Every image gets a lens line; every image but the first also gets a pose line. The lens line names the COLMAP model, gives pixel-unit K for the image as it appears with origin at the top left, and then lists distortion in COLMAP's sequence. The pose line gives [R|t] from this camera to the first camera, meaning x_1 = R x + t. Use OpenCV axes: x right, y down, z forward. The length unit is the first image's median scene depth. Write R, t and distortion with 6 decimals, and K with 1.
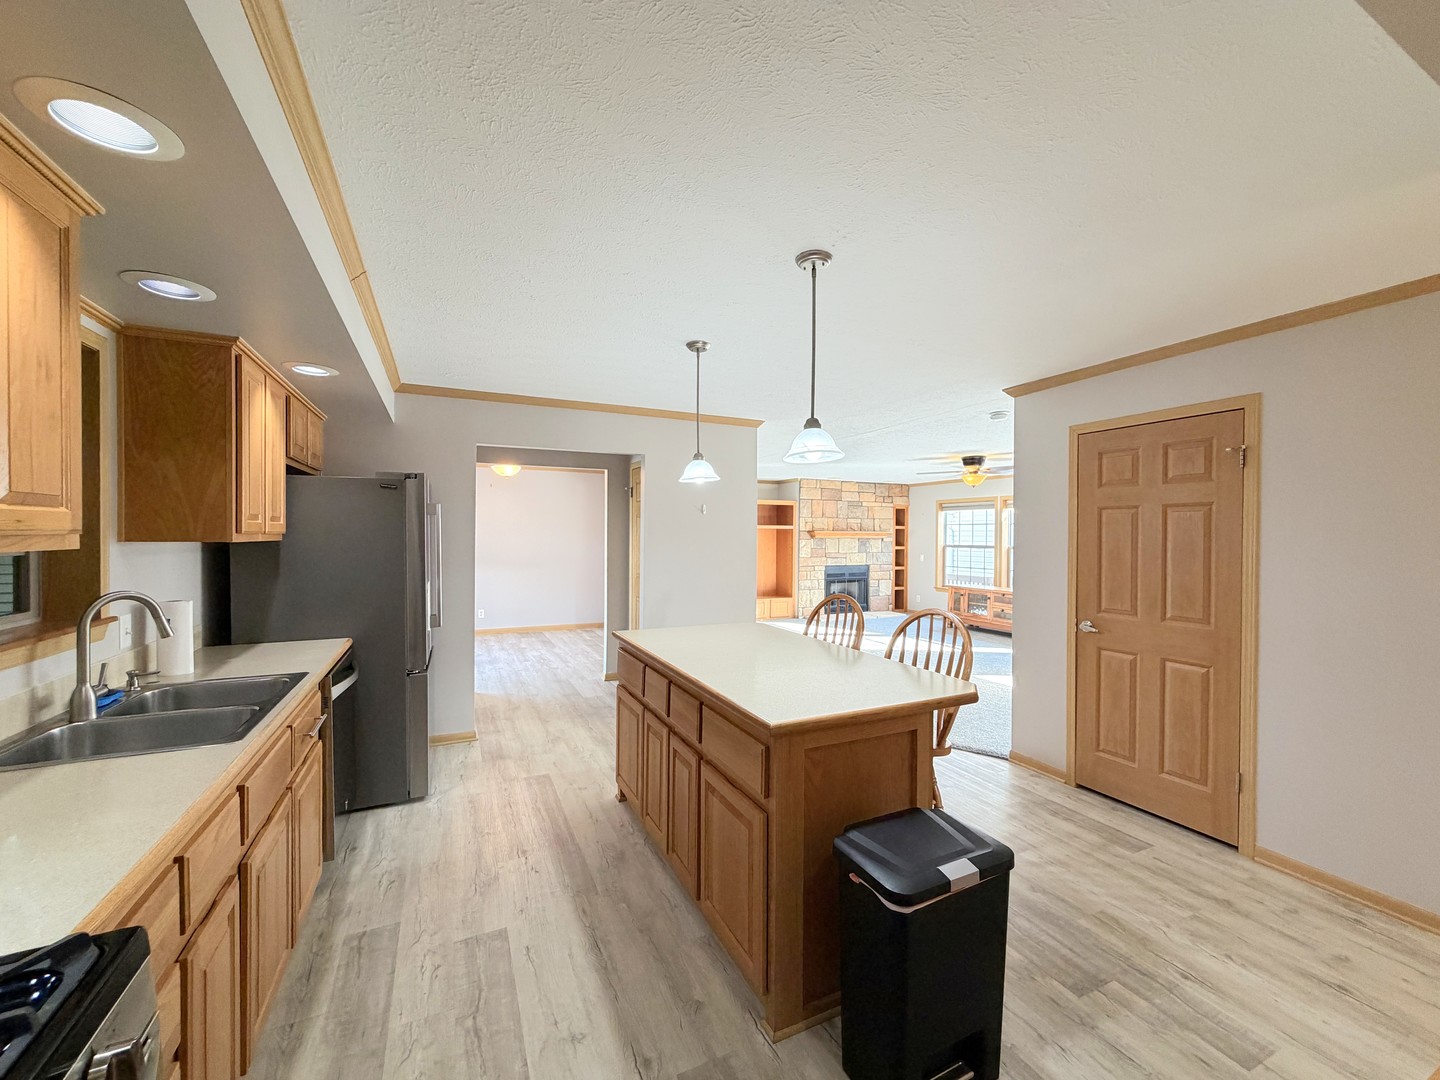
lens RADIAL K [[577.0, 0, 716.6], [0, 577.0, 540.9], [0, 0, 1]] dist [-0.000719, -0.000179]
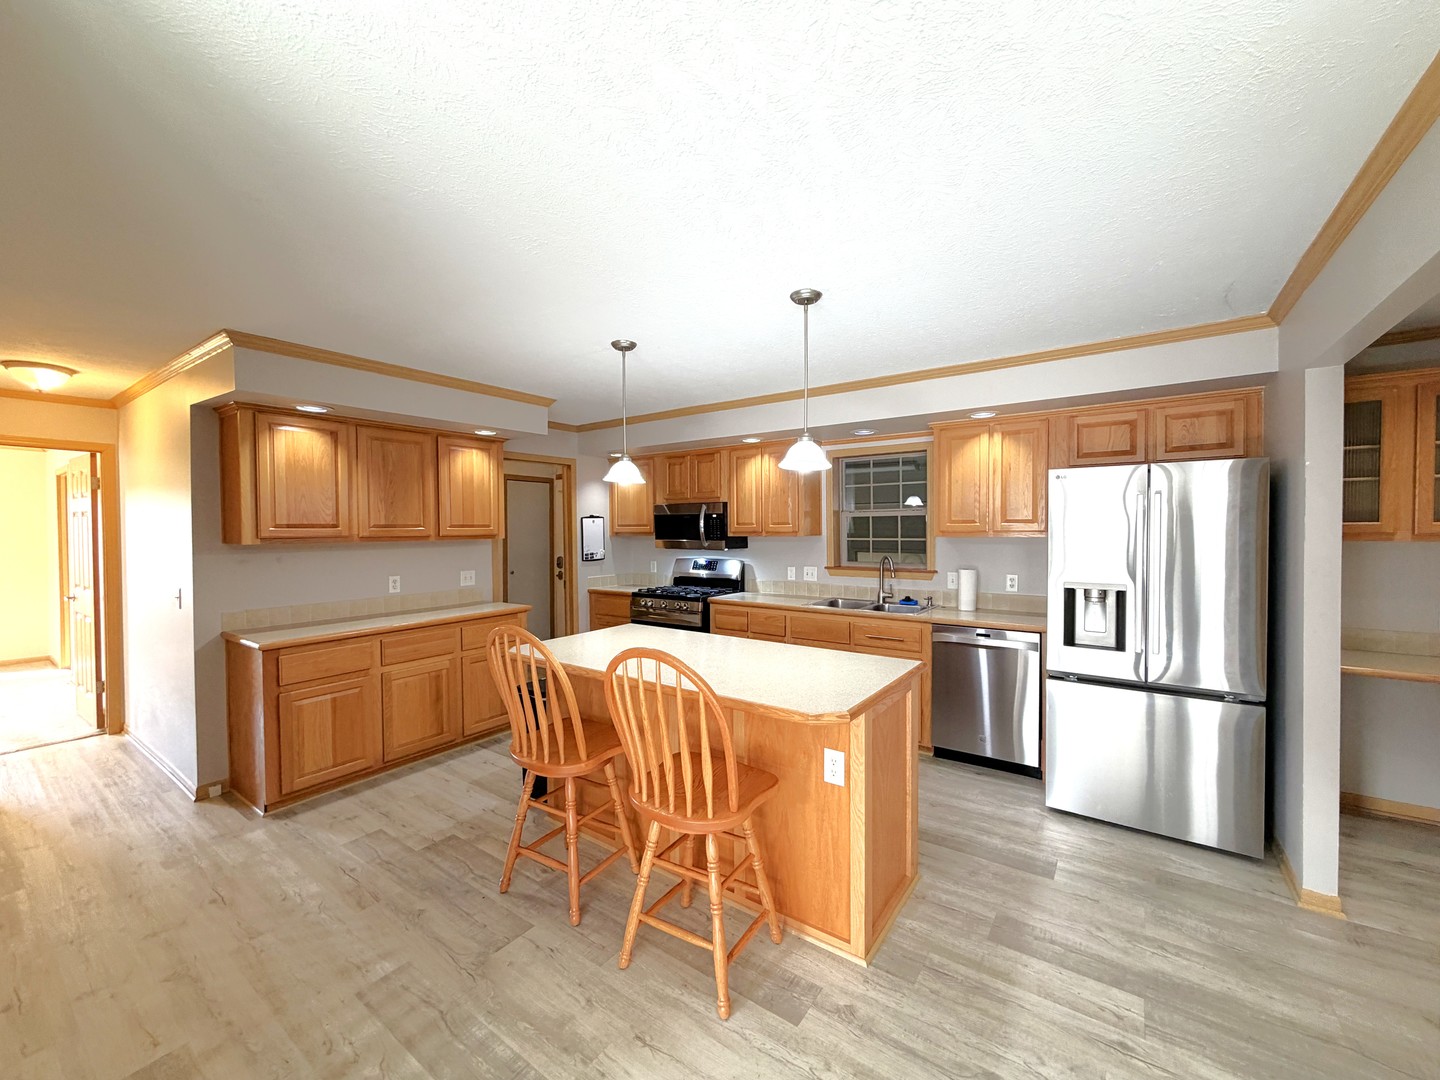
lens RADIAL K [[577.0, 0, 718.9], [0, 577.0, 544.2], [0, 0, 1]] dist [-0.000719, -0.000179]
pose [[-0.870674, 0.014318, -0.491651, 0.135087], [-0.004430, 0.999307, 0.036948, -0.008483], [0.491840, 0.034347, -0.870008, 0.475875]]
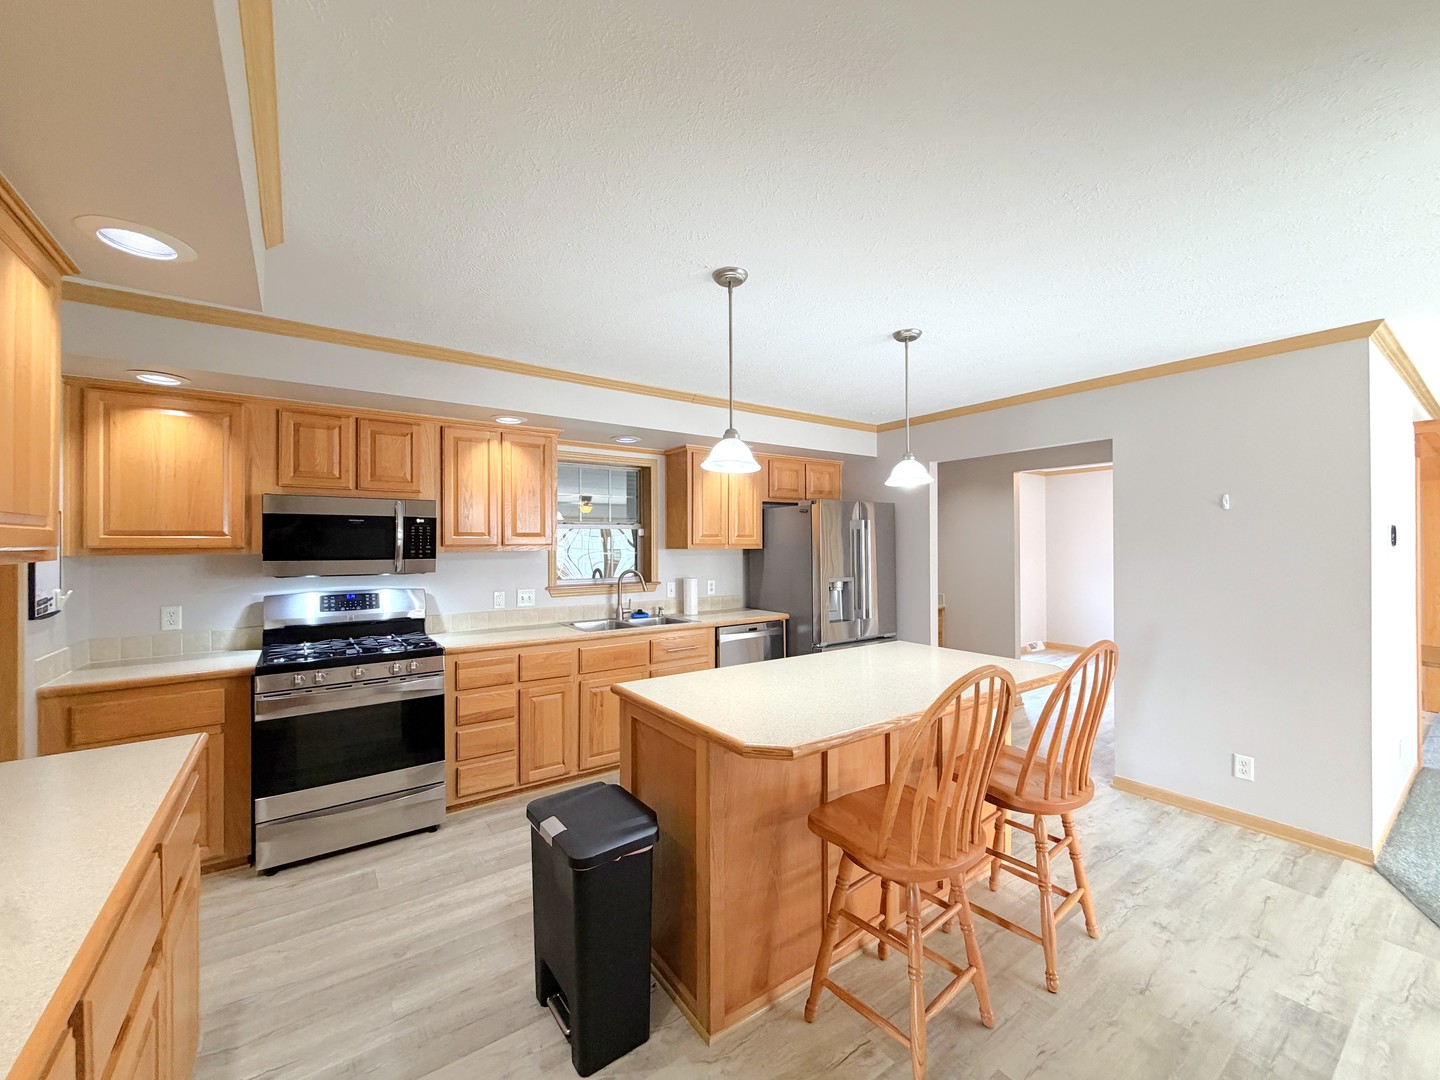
lens RADIAL K [[577.0, 0, 712.9], [0, 577.0, 533.5], [0, 0, 1]] dist [-0.000719, -0.000179]
pose [[0.178399, -0.023857, -0.983669, 0.235610], [-0.008365, 0.999633, -0.025761, -0.000782], [0.983923, 0.012824, 0.178134, 0.155830]]
